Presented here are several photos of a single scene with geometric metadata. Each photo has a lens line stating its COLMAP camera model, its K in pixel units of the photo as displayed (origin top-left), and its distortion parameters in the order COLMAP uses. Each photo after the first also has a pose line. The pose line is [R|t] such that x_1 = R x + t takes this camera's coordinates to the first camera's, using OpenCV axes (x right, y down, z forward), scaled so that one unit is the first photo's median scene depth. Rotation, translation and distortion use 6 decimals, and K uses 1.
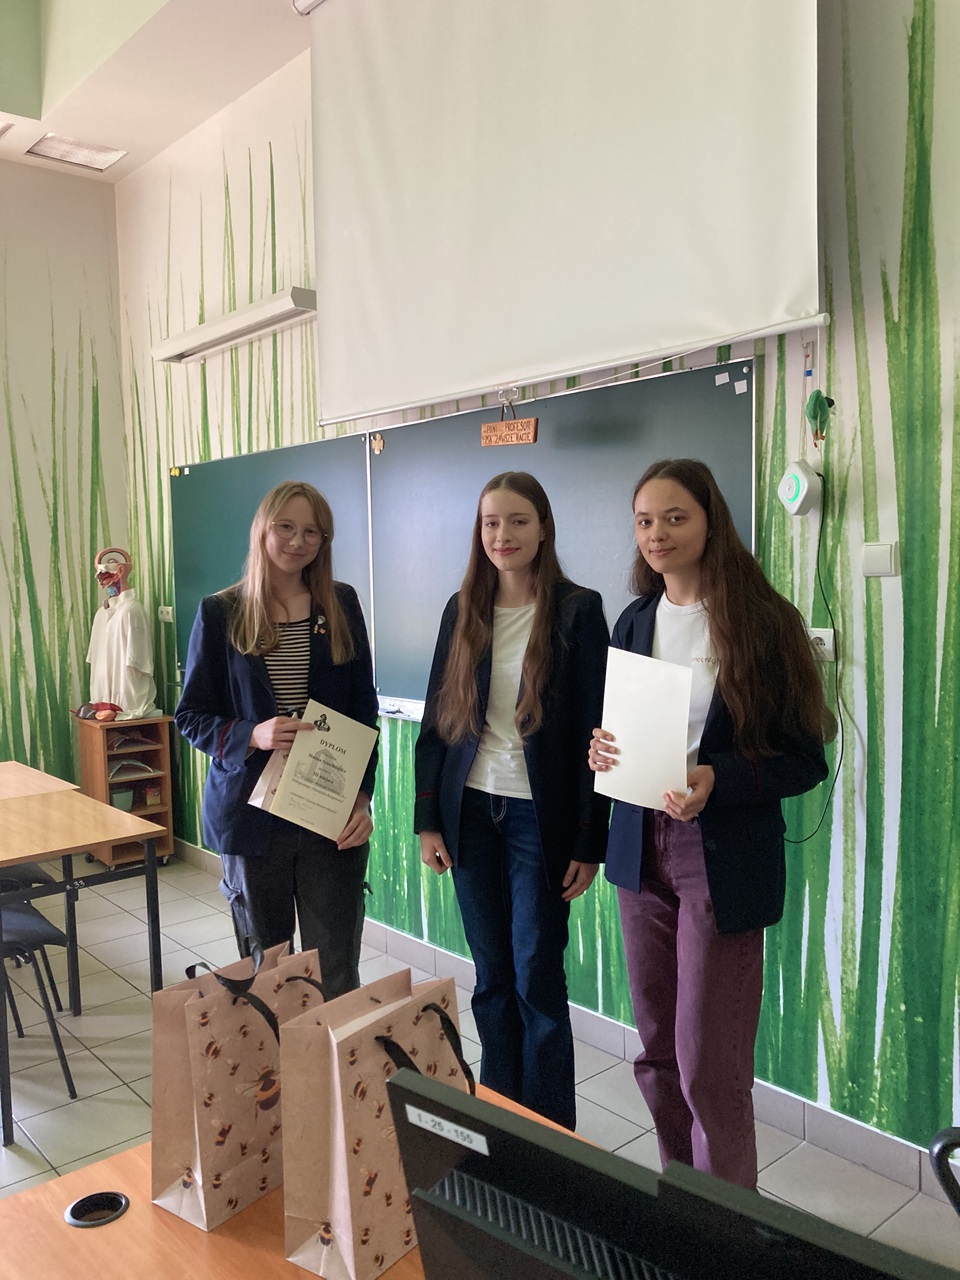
lens RADIAL K [[1048.6, 0, 486.4], [0, 1048.6, 650.3], [0, 0, 1]] dist [0.007475, -0.005913]
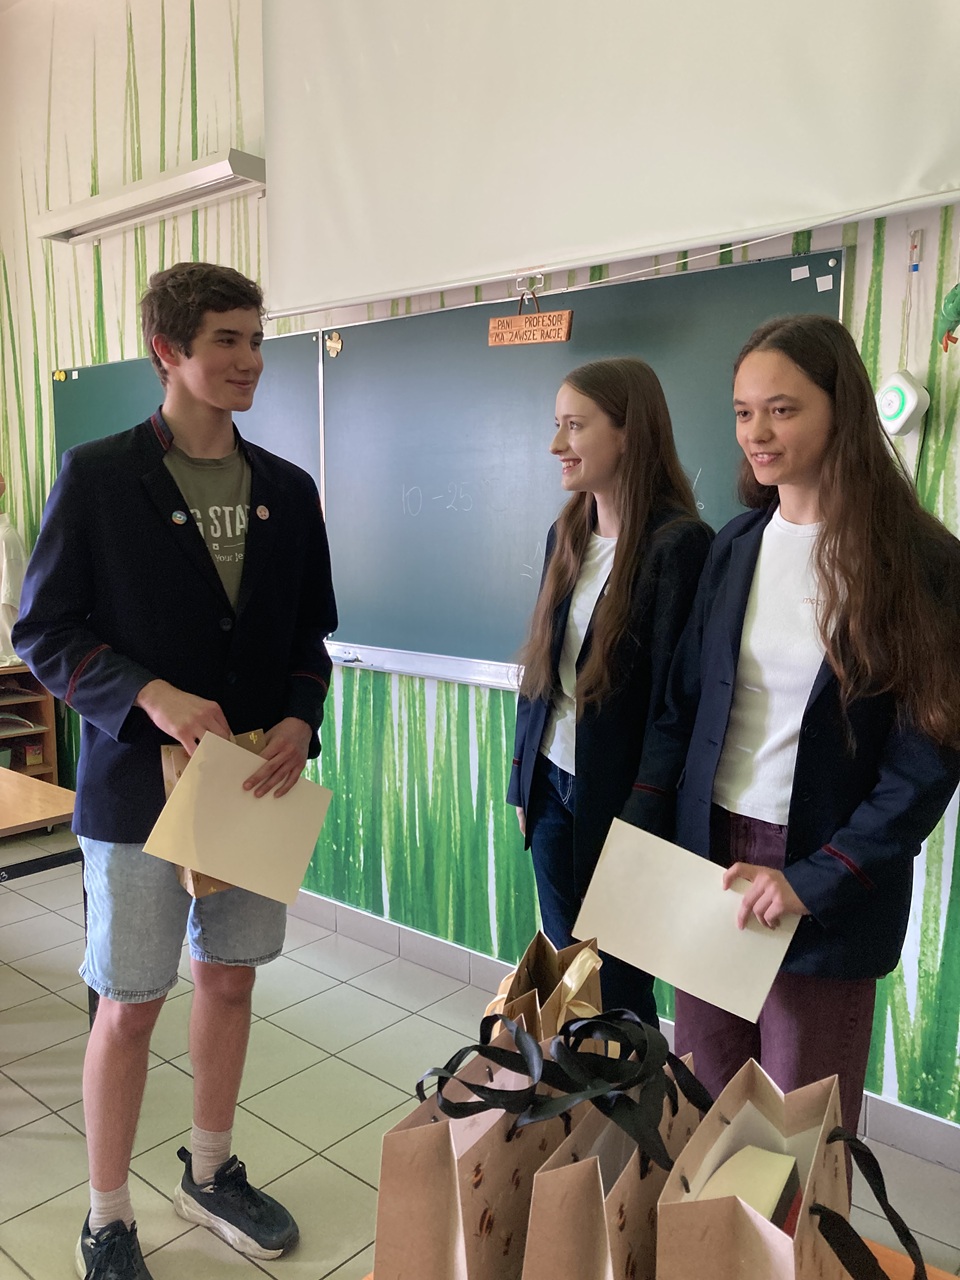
lens RADIAL K [[1048.6, 0, 495.5], [0, 1048.6, 657.2], [0, 0, 1]] dist [0.007475, -0.005913]
pose [[0.987665, 0.004443, 0.156518, -0.150028], [-0.013495, 0.998293, 0.056818, 0.007846], [-0.155999, -0.058229, 0.986039, 0.177420]]
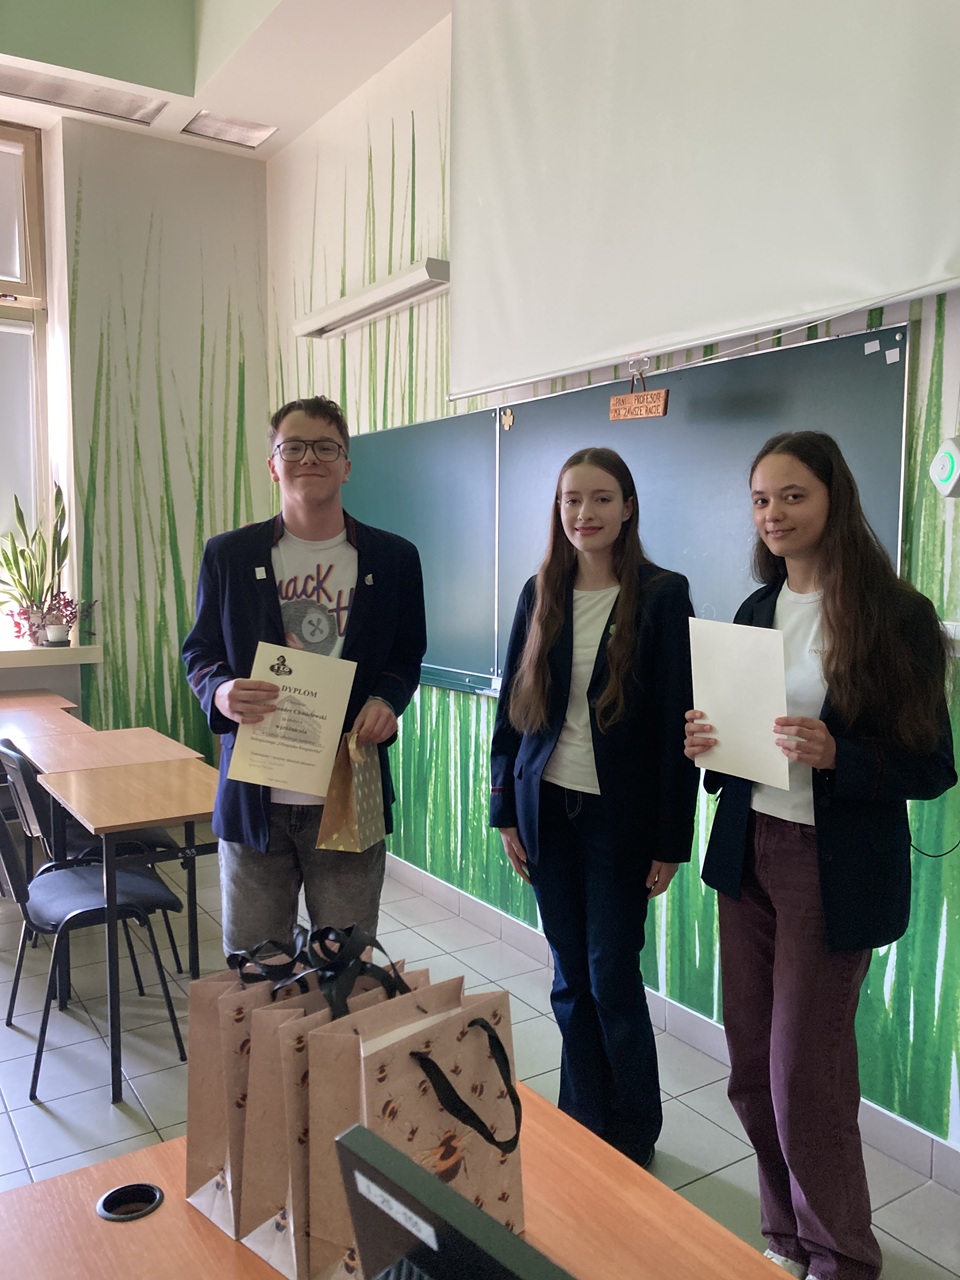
lens RADIAL K [[1048.6, 0, 489.1], [0, 1048.6, 653.9], [0, 0, 1]] dist [0.007475, -0.005913]
pose [[0.989701, 0.035841, -0.138593, 0.030629], [-0.032966, 0.999192, 0.022985, -0.001401], [0.139305, -0.018179, 0.990083, 0.042917]]
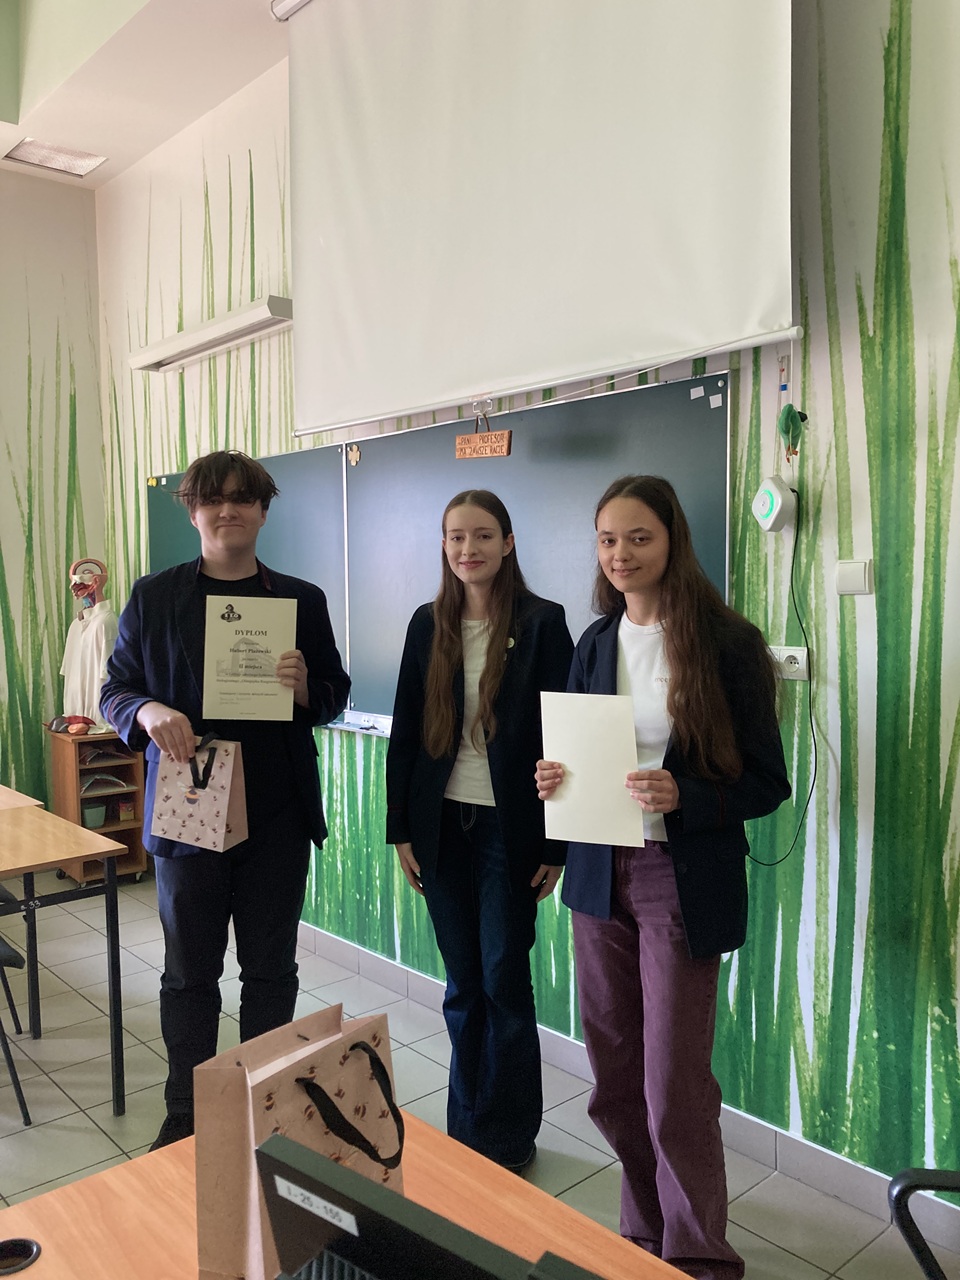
lens RADIAL K [[1048.6, 0, 497.2], [0, 1048.6, 654.0], [0, 0, 1]] dist [0.007475, -0.005913]
pose [[0.999826, 0.008267, 0.016736, 0.022293], [-0.008093, 0.999913, -0.010454, -0.001523], [-0.016821, 0.010317, 0.999805, 0.021219]]
